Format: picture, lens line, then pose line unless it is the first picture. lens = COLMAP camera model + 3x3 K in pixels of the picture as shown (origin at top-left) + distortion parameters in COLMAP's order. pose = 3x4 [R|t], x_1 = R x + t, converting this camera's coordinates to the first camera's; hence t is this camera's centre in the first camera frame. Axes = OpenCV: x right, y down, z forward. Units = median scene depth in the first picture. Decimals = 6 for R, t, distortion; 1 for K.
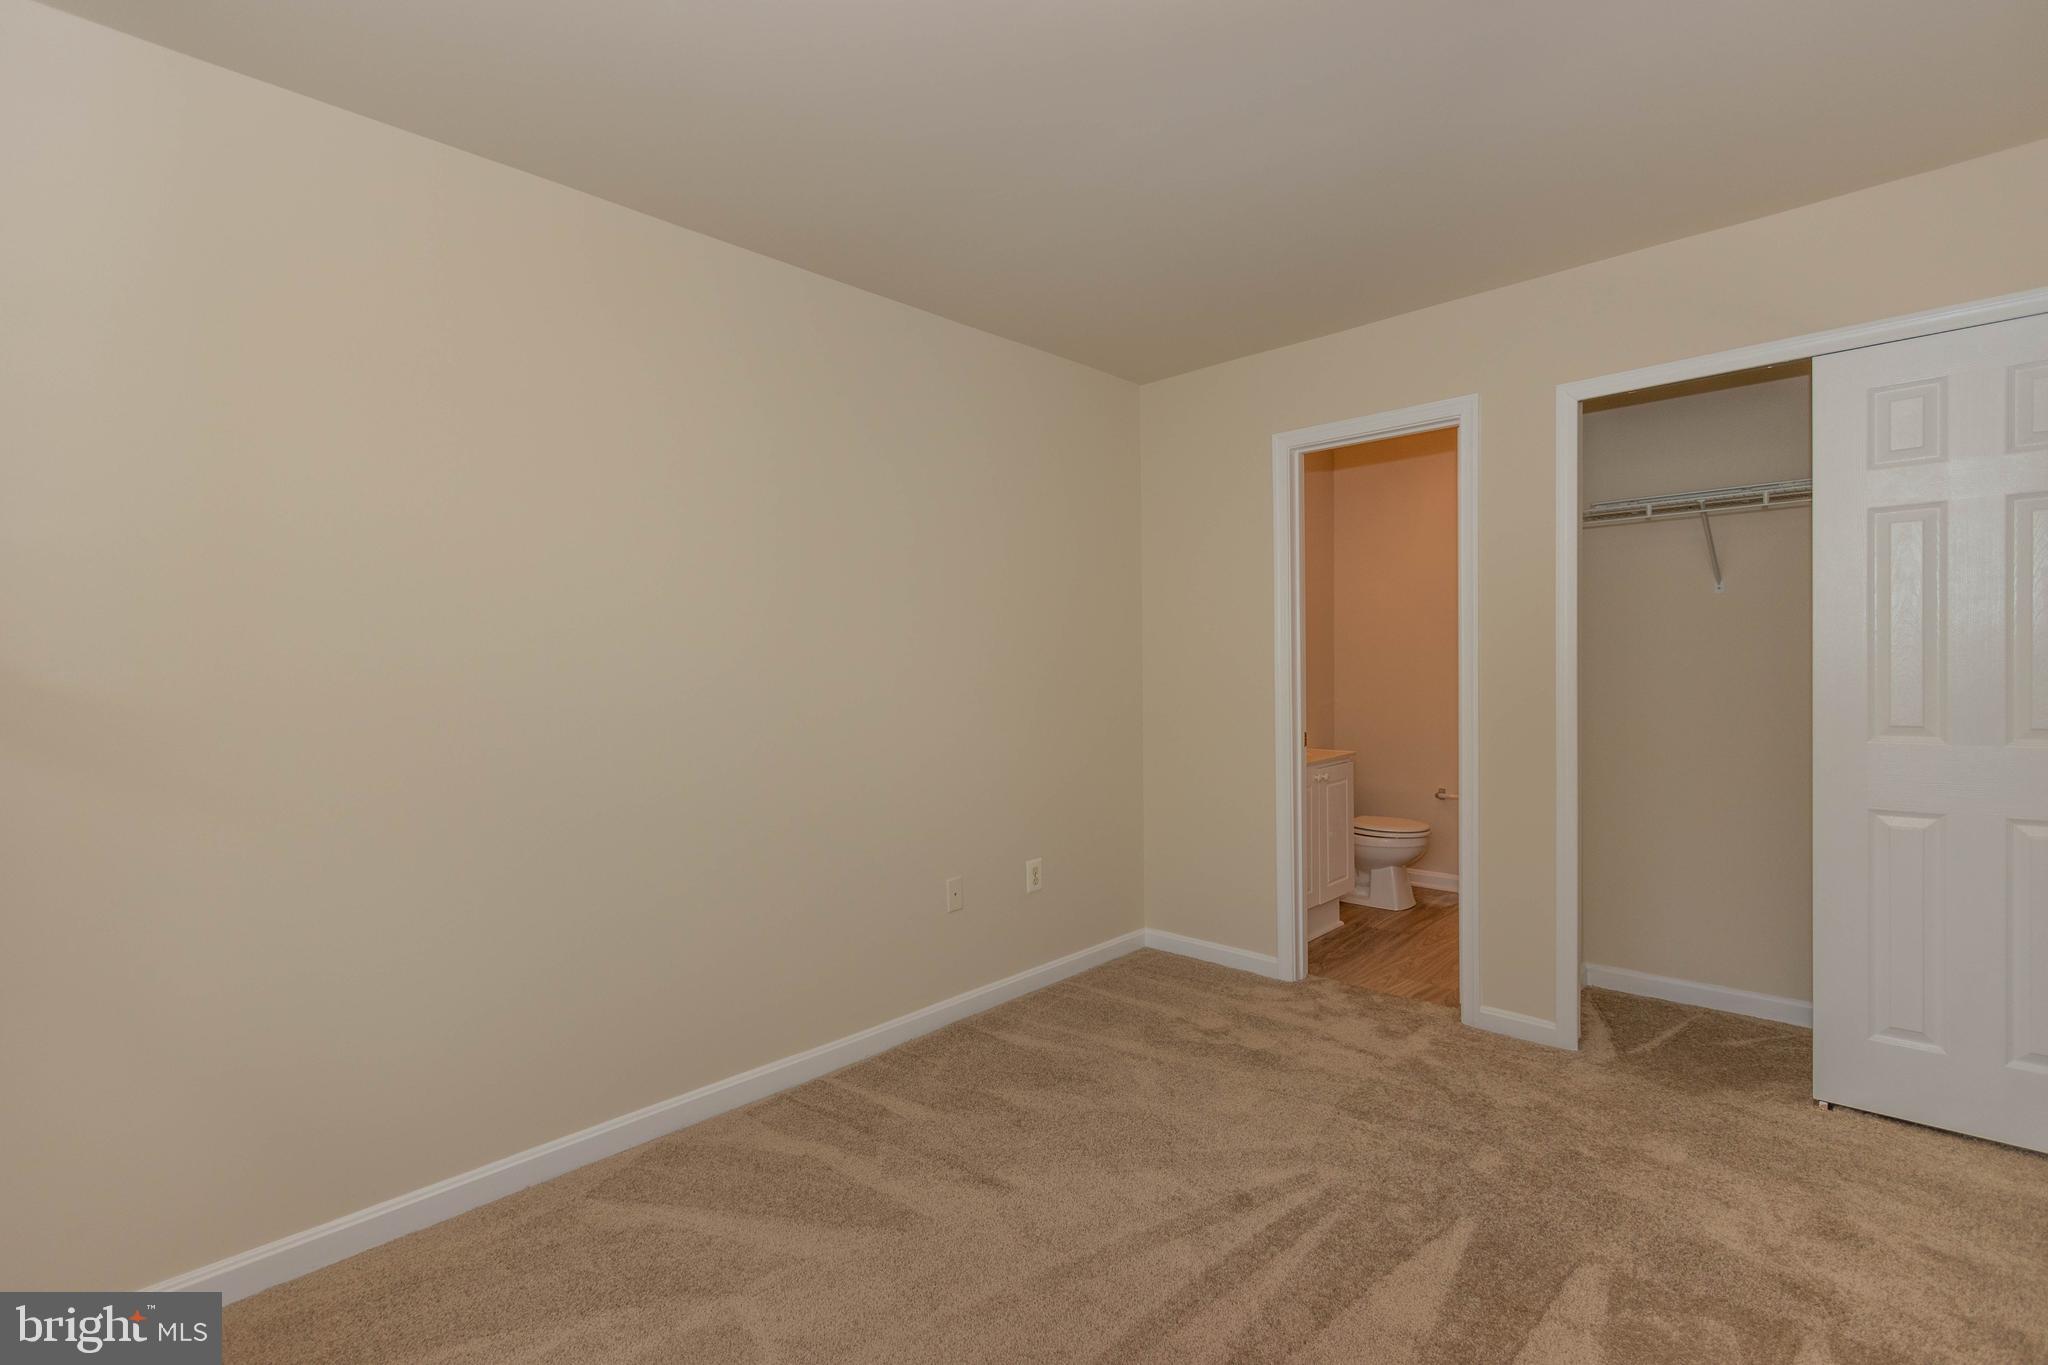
lens RADIAL K [[958.5, 0, 1023.3], [0, 958.5, 678.9], [0, 0, 1]] dist [0.009416, -0.003145]
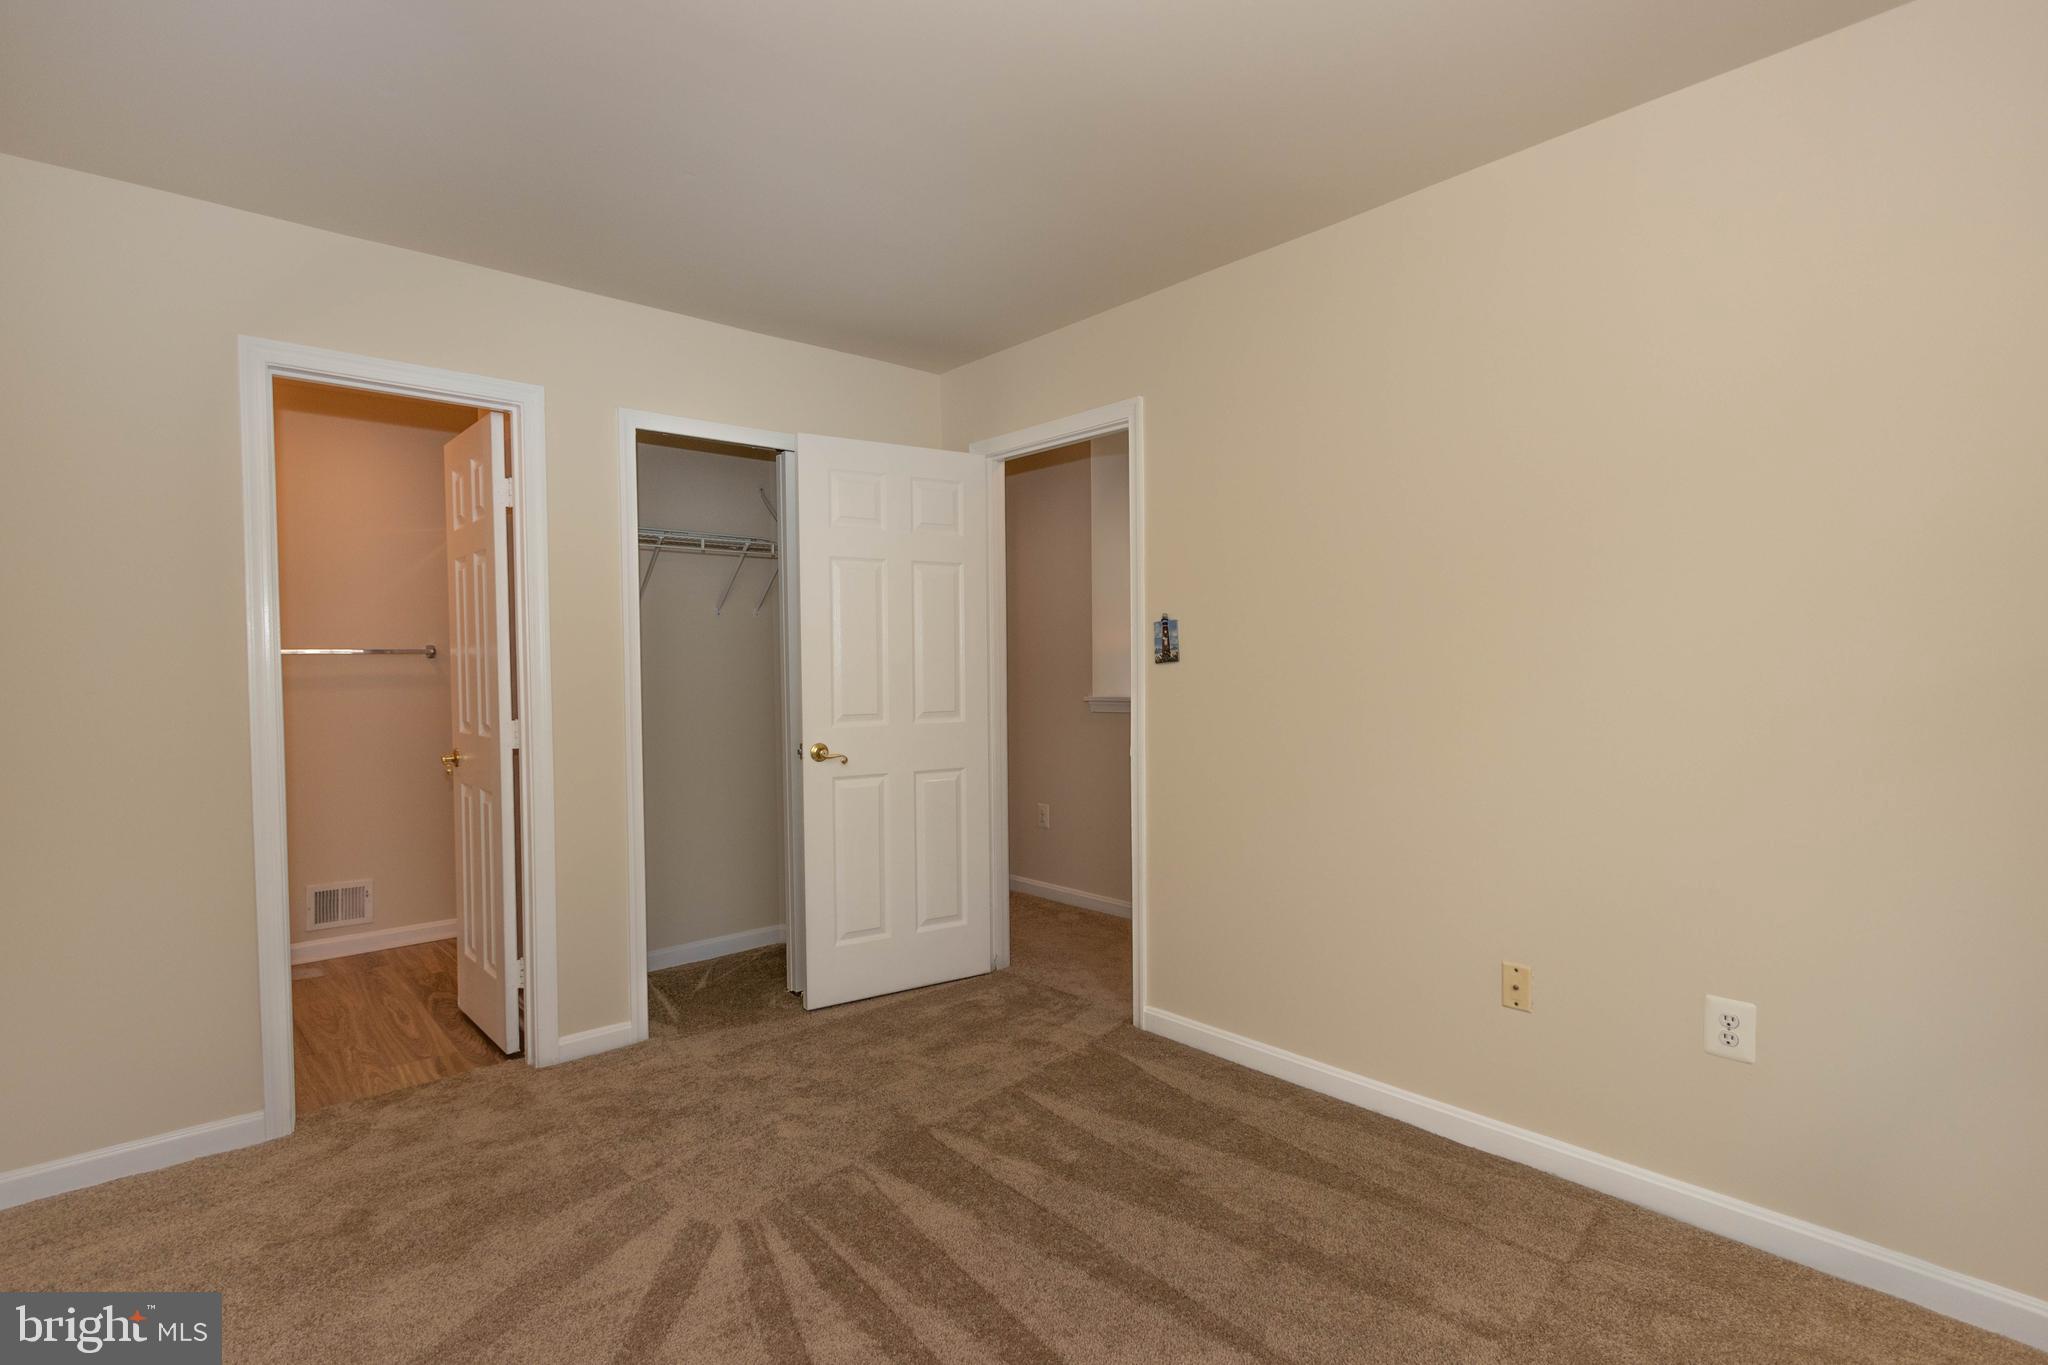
lens RADIAL K [[958.5, 0, 1025.5], [0, 958.5, 679.3], [0, 0, 1]] dist [0.009416, -0.003145]
pose [[0.081617, -0.002121, 0.996661, -0.450216], [0.025259, 0.999681, 0.000059, -0.000373], [-0.996344, 0.025170, 0.081645, 0.486719]]
